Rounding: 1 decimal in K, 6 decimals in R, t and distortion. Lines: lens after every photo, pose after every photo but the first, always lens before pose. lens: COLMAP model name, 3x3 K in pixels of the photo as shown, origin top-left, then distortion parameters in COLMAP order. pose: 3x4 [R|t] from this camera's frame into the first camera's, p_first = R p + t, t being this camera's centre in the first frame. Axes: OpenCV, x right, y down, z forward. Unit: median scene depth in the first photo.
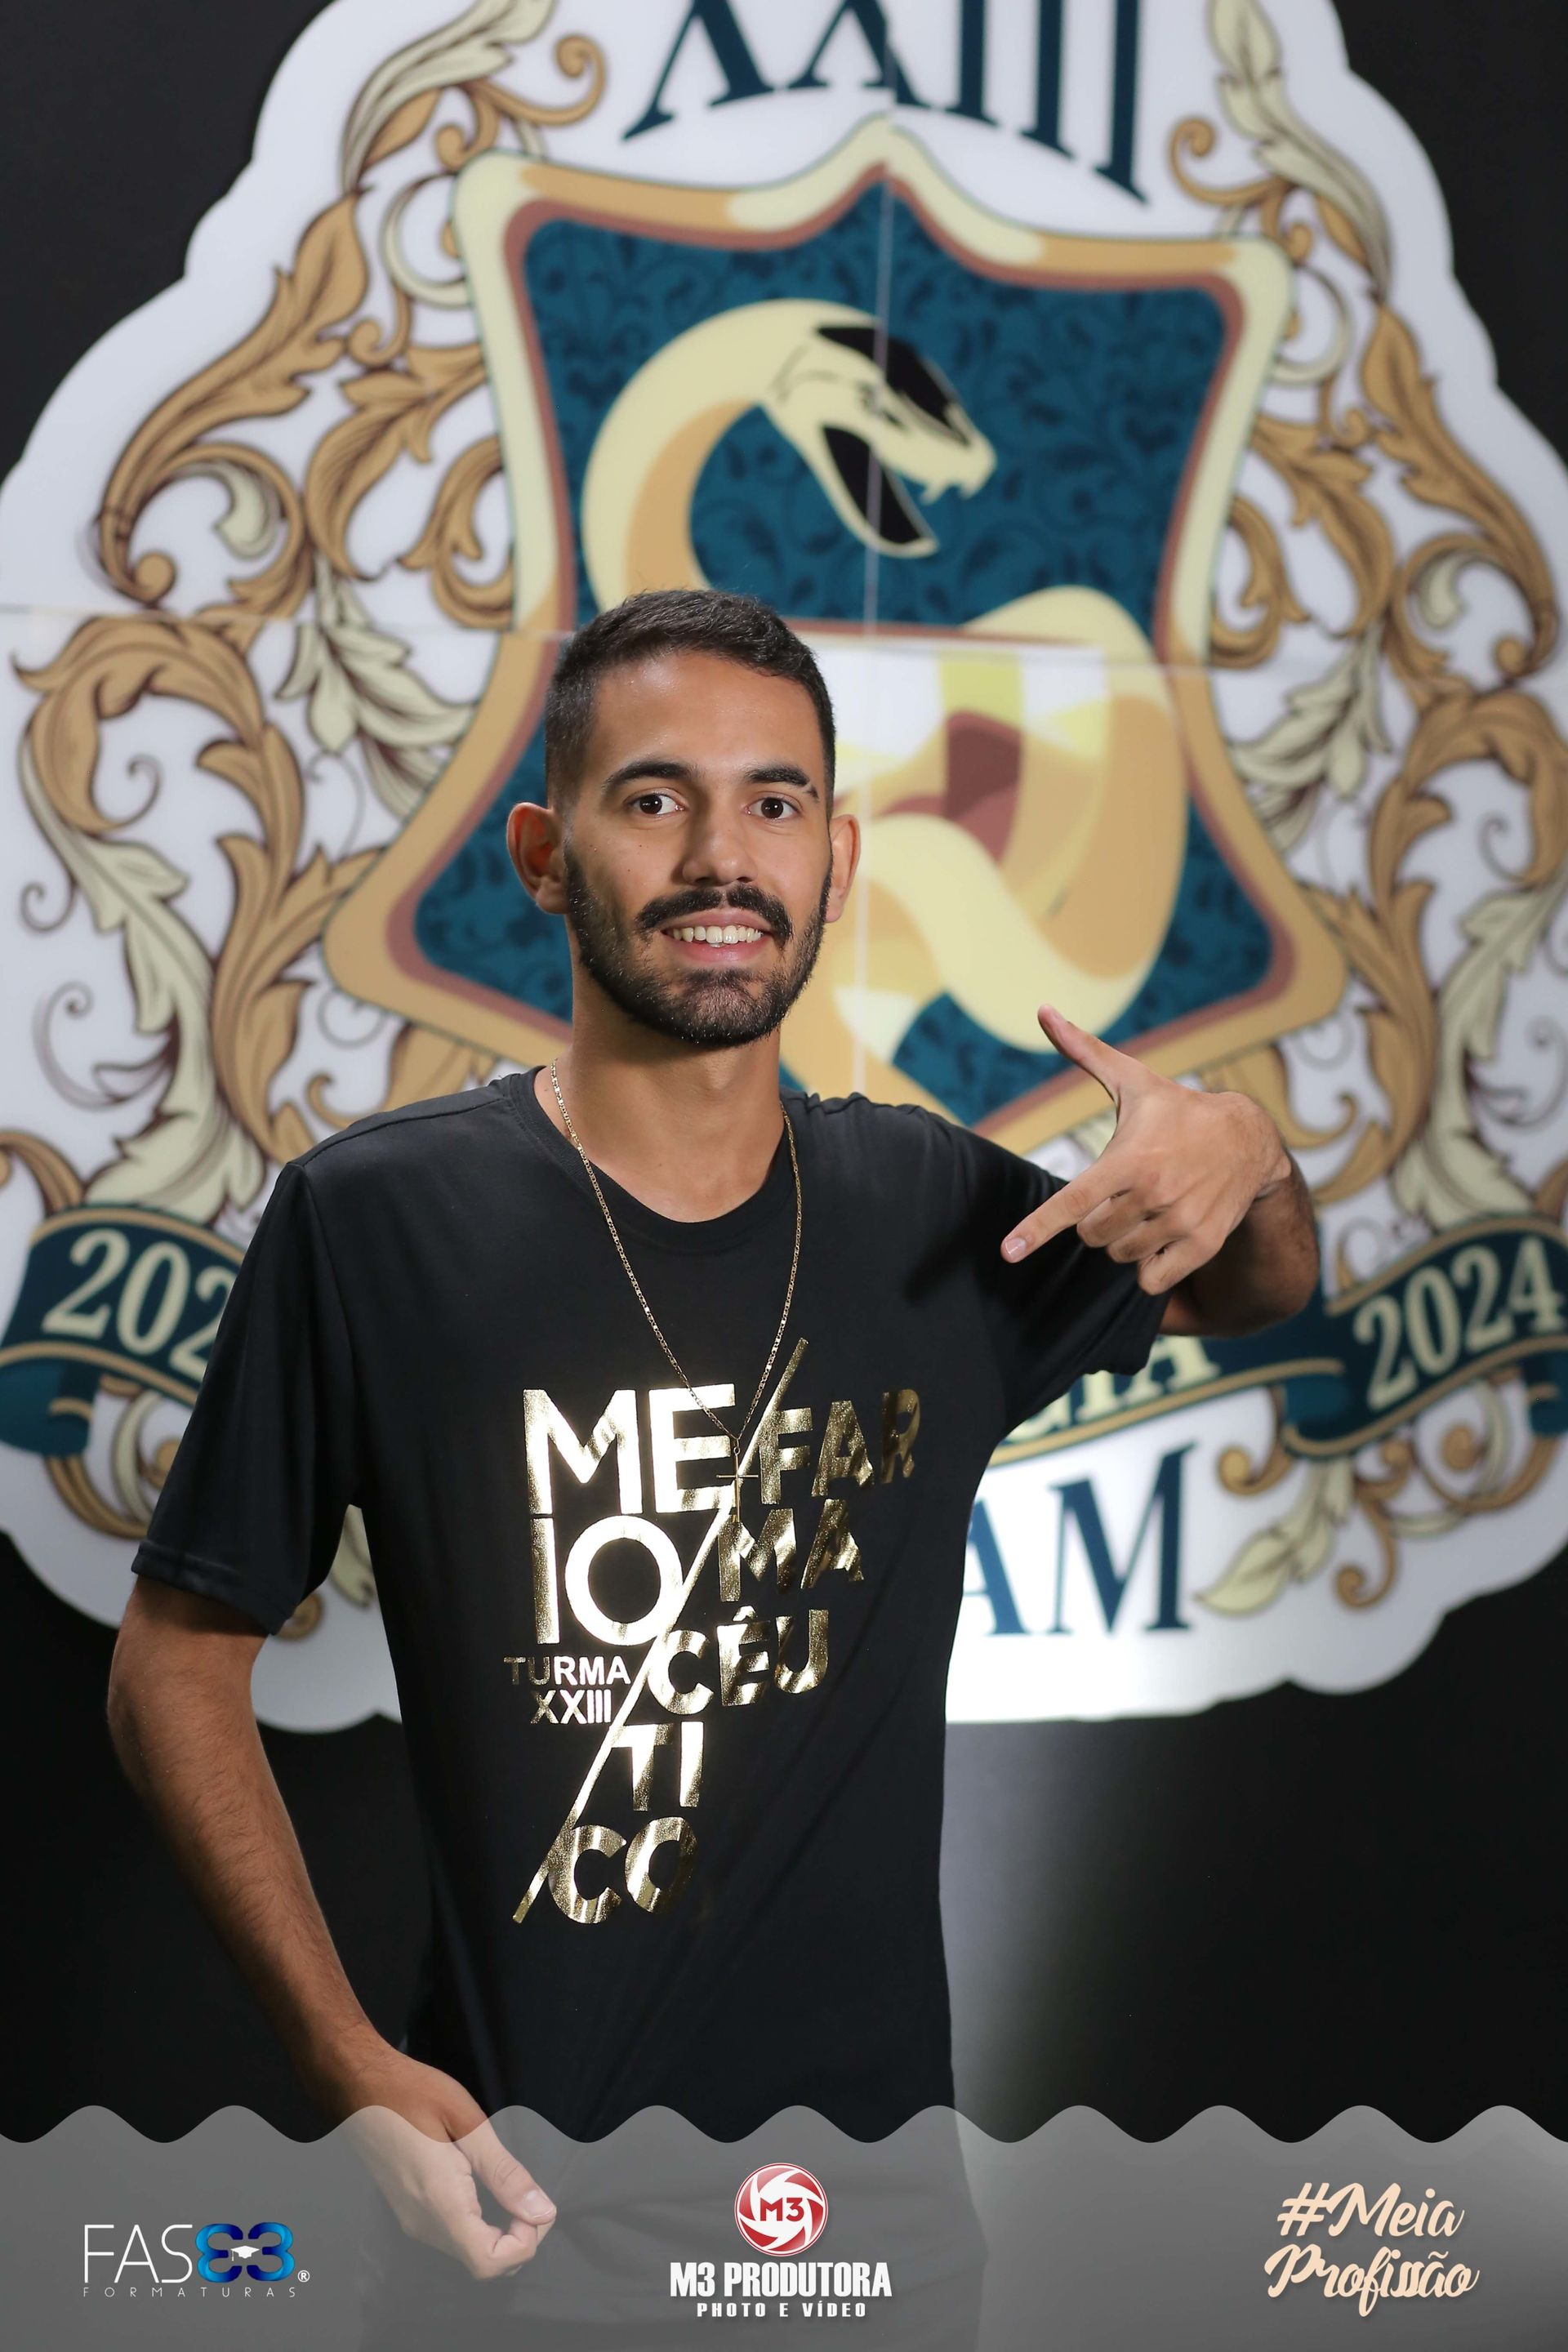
lens RADIAL K [[5817.4, 0, 784.0], [0, 5817.4, 1176.0], [0, 0, 1]] dist [0.001979, -0.585312]
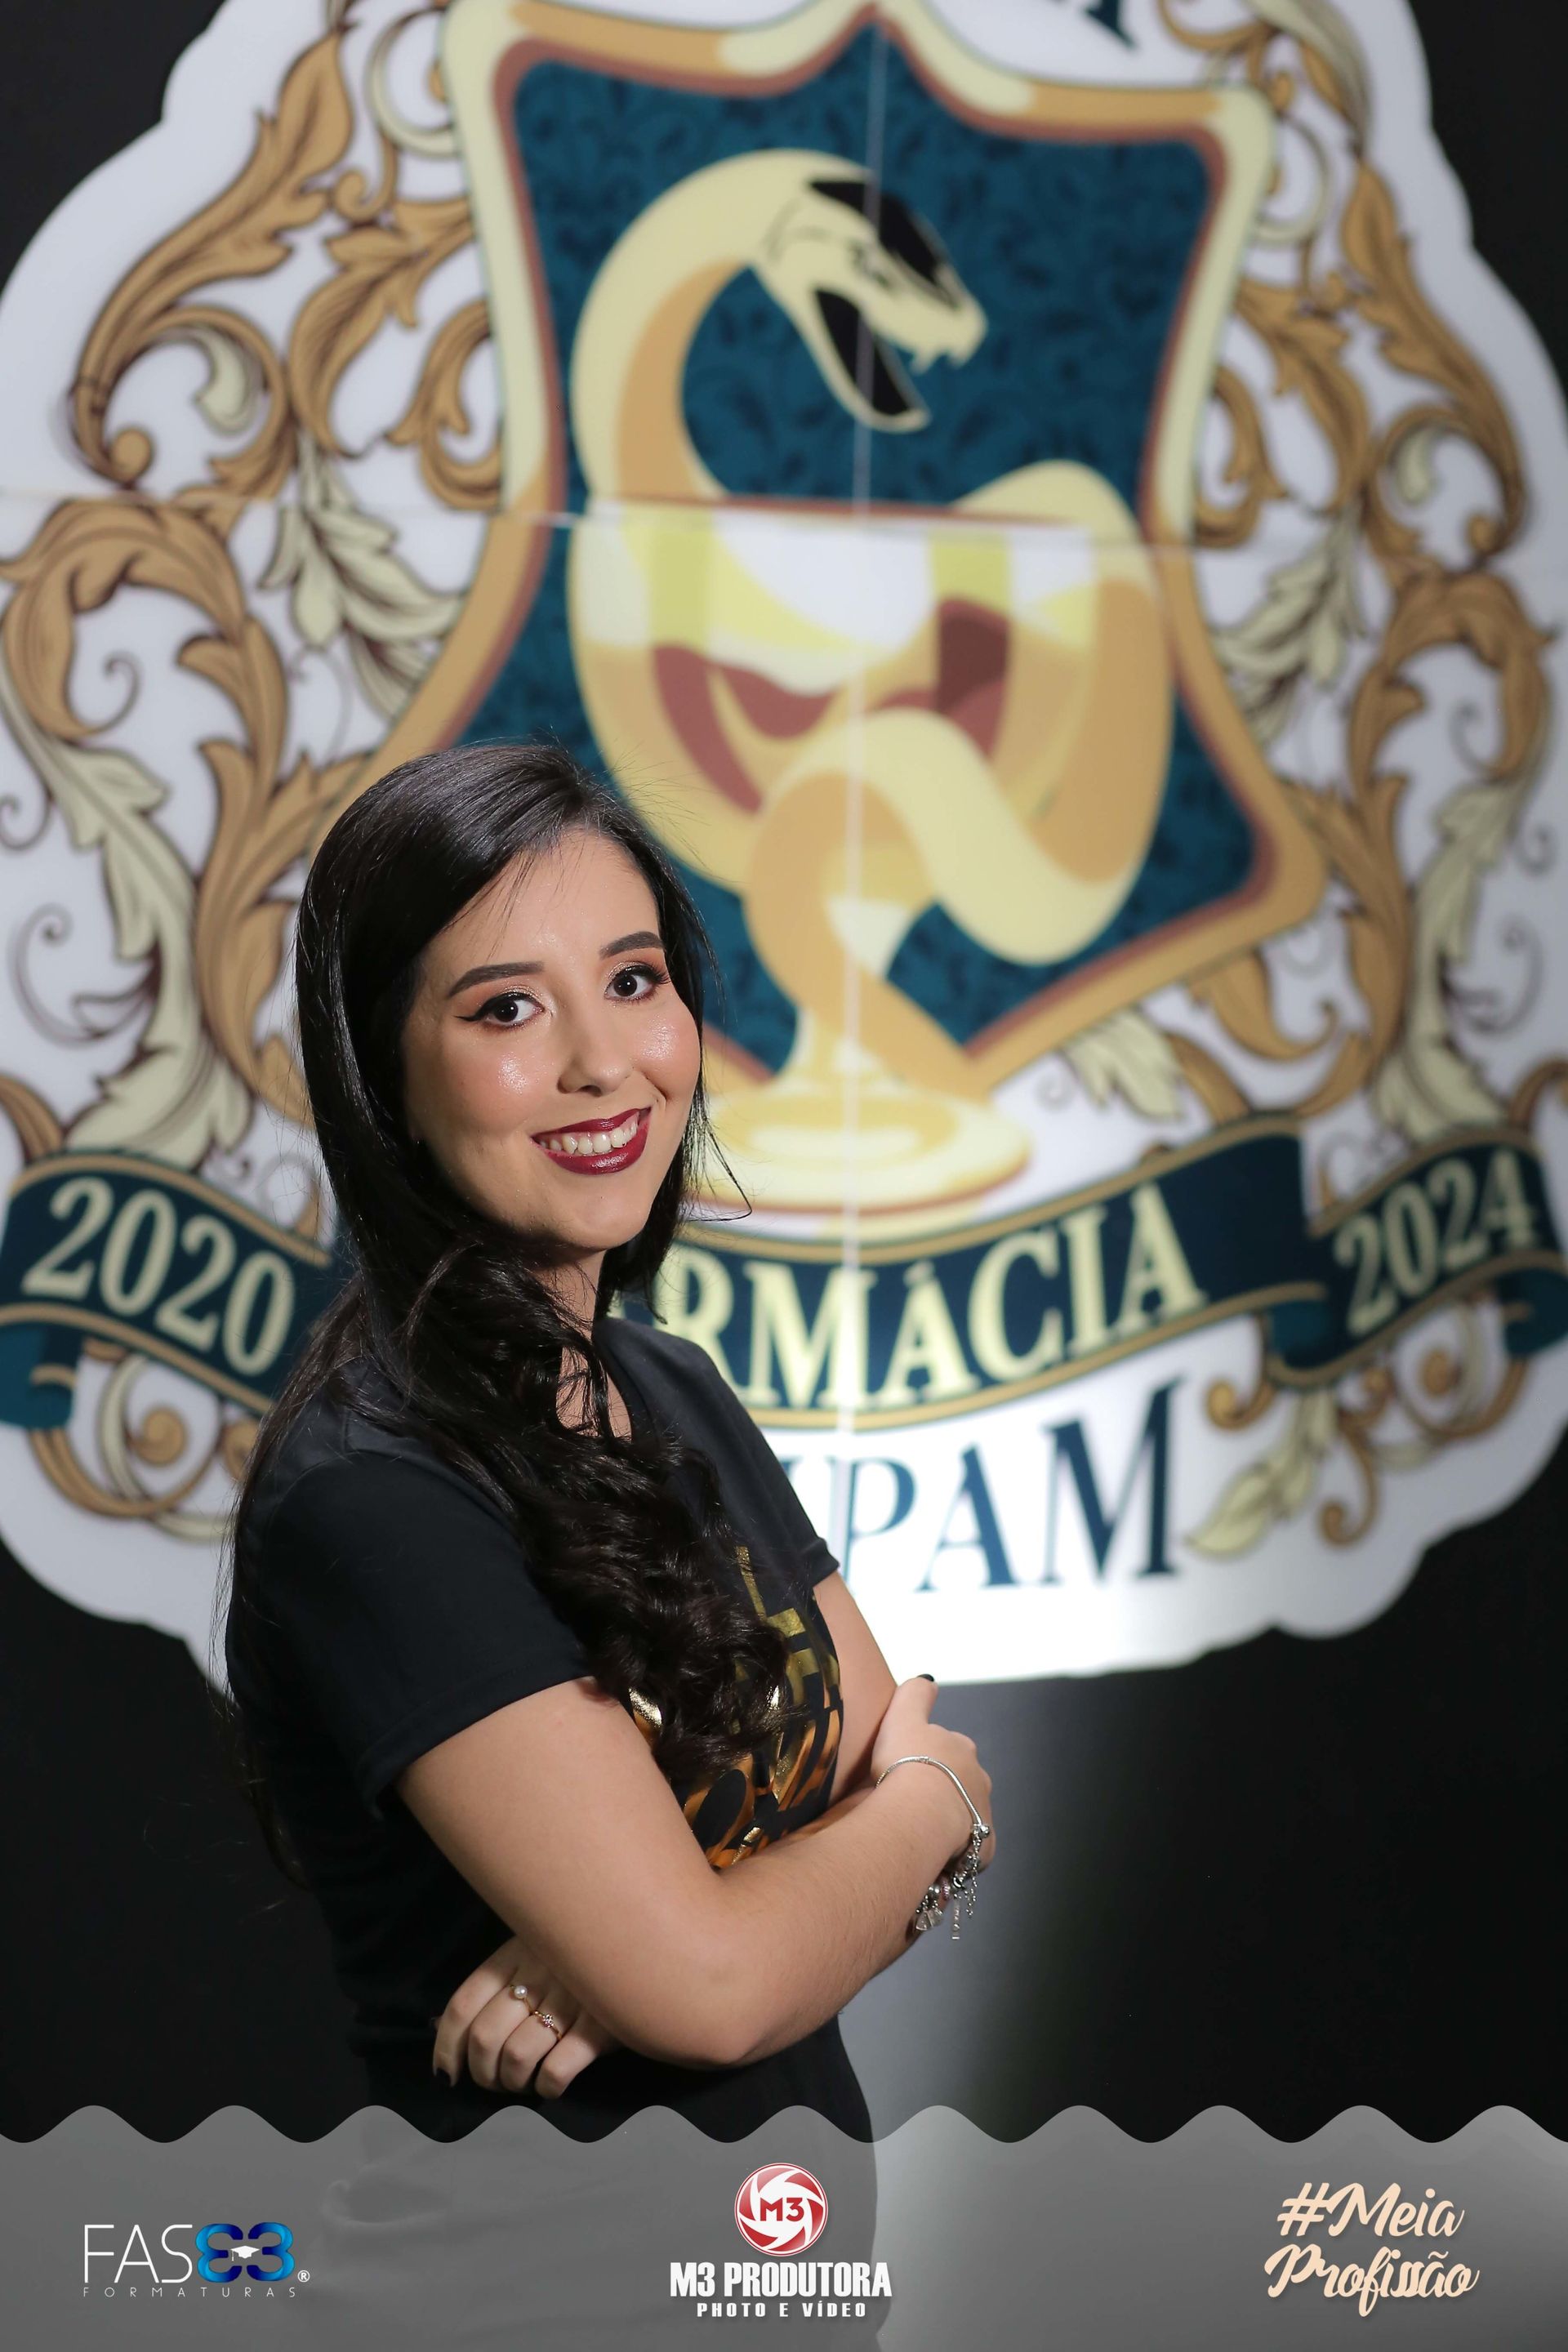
lens RADIAL K [[5817.4, 0, 784.0], [0, 5817.4, 1176.0], [0, 0, 1]] dist [0.001979, -0.585312]
pose [[0.989736, -0.014445, 0.142178, -0.130954], [0.009593, 0.999350, 0.034756, -0.020465], [-0.142588, -0.033035, 0.989231, 0.084574]]
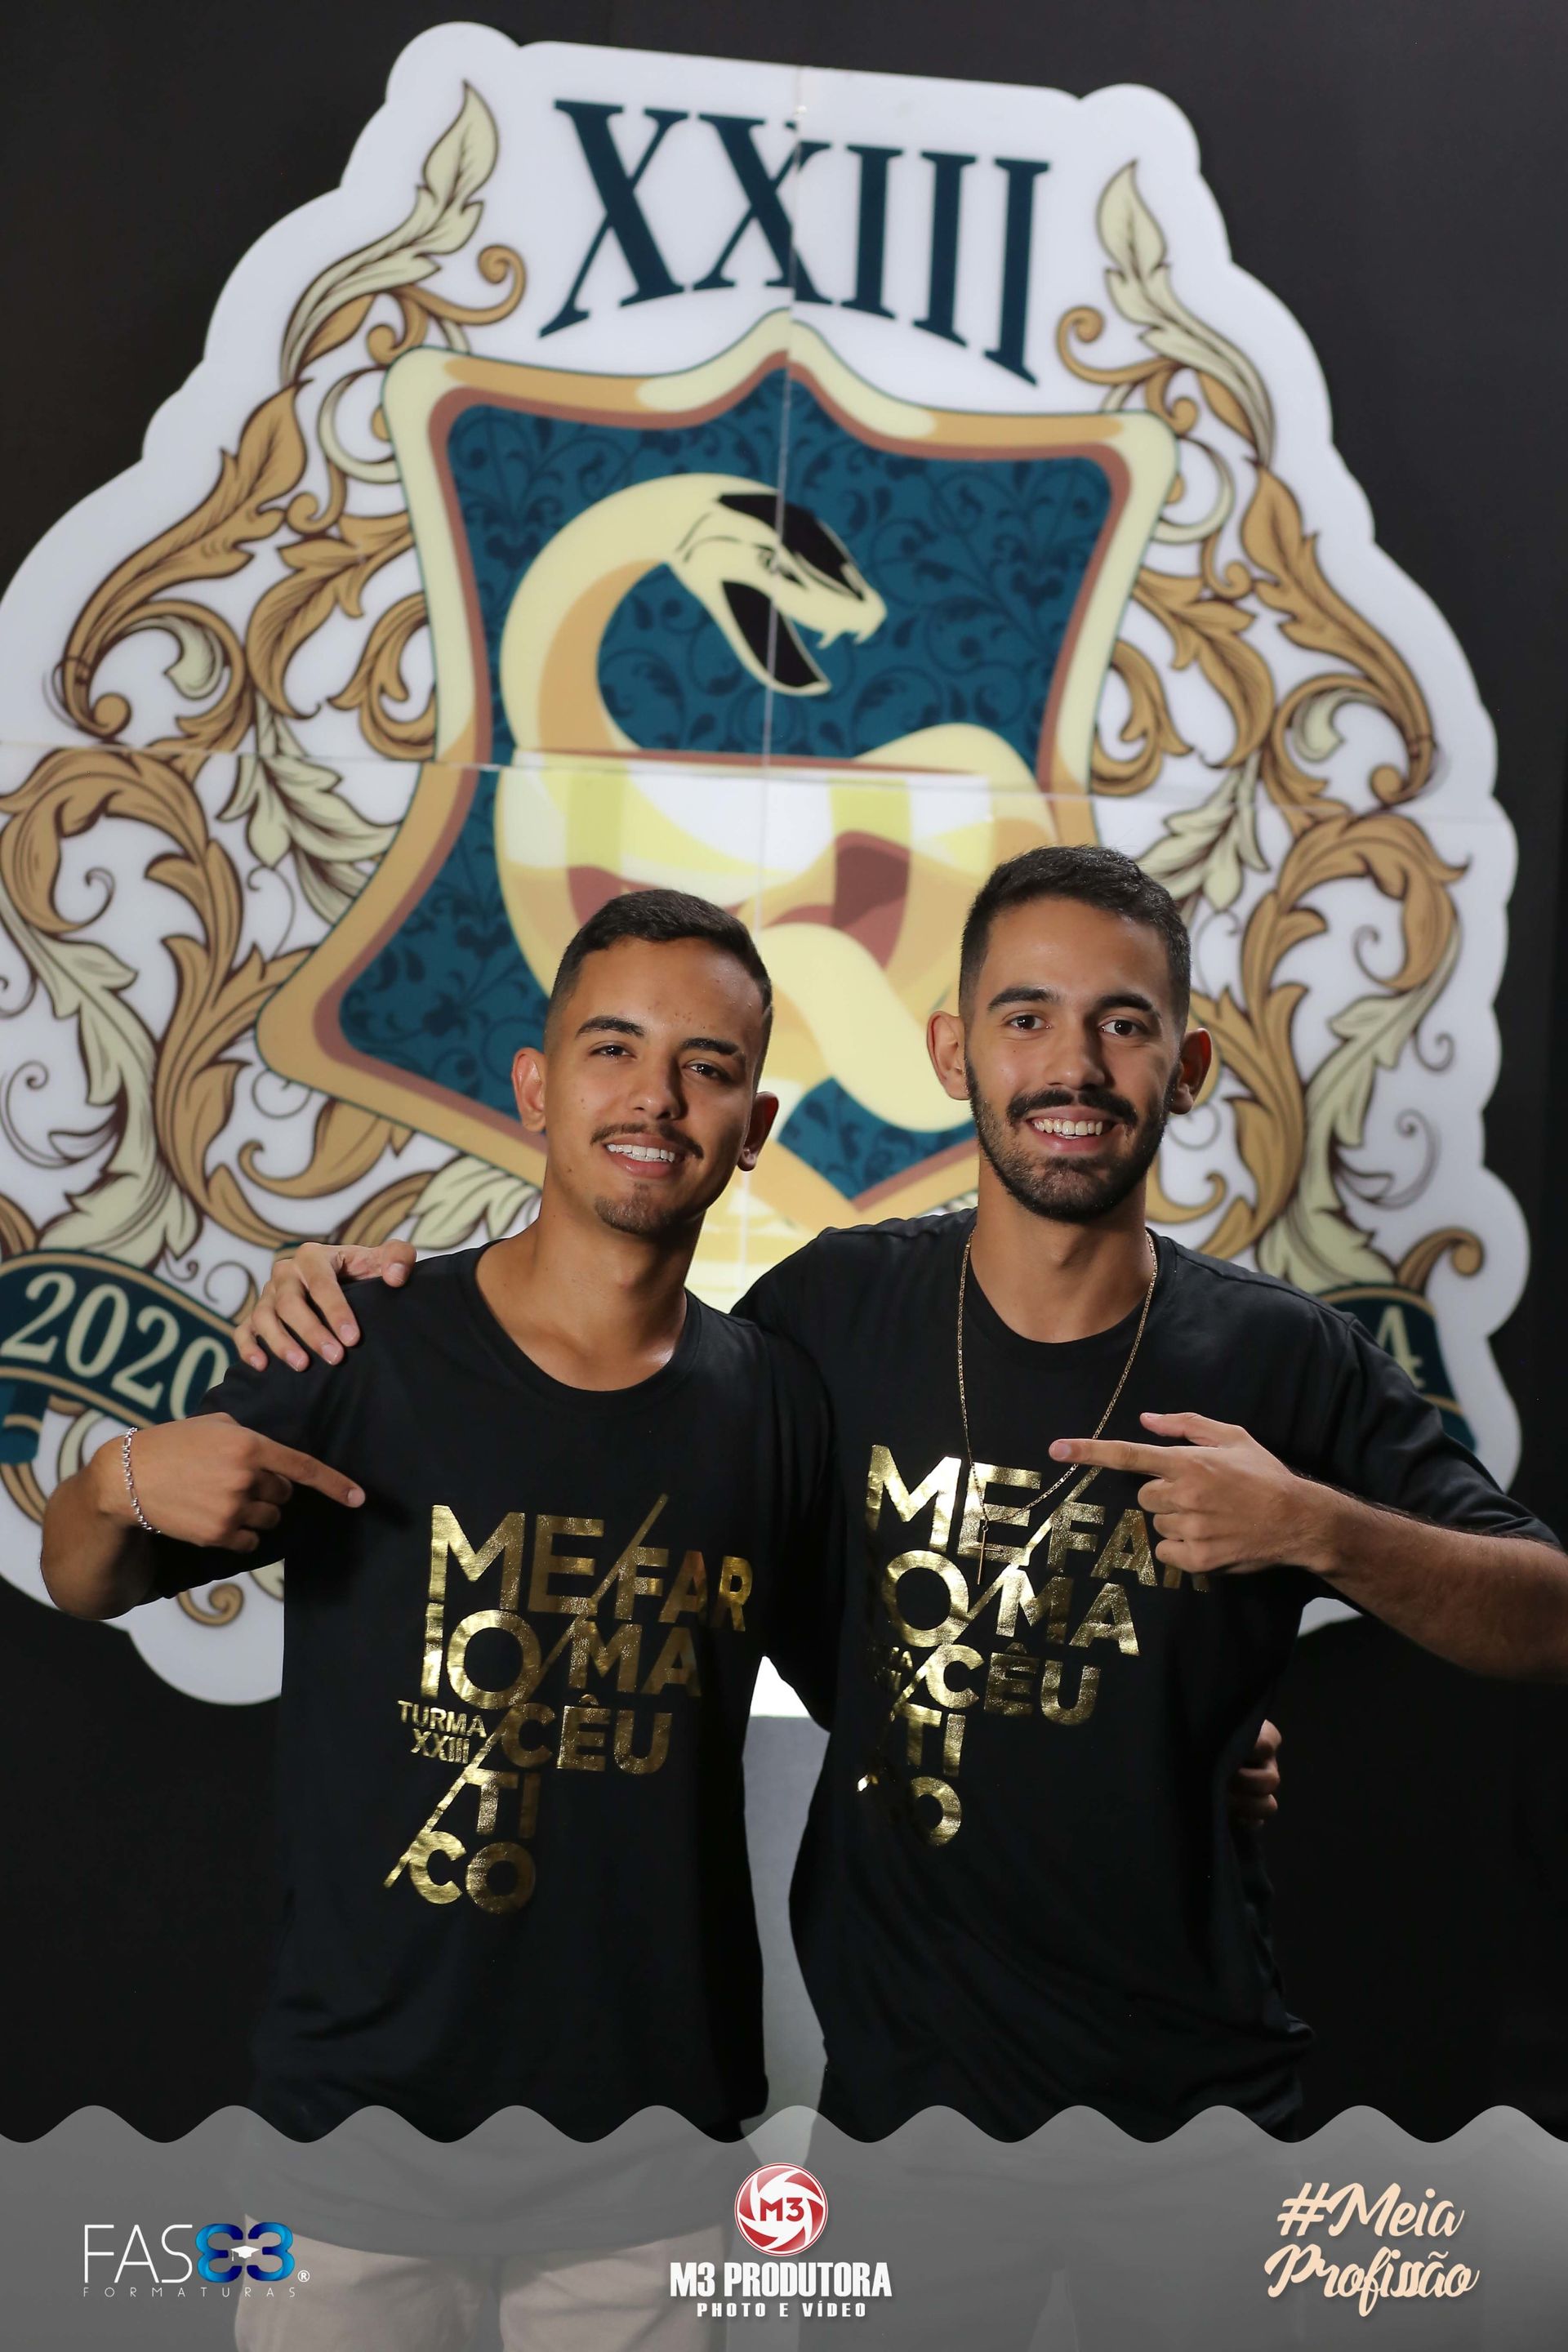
lens RADIAL K [[5790.3, 0, 784.0], [0, 5790.3, 1176.0], [0, 0, 1]] dist [-0.013143, -0.611291]
pose [[0.986583, 0.029184, -0.160634, 0.204081], [-0.026847, 0.999500, 0.016705, -0.031720], [0.161041, -0.012169, 0.986873, -0.121559]]
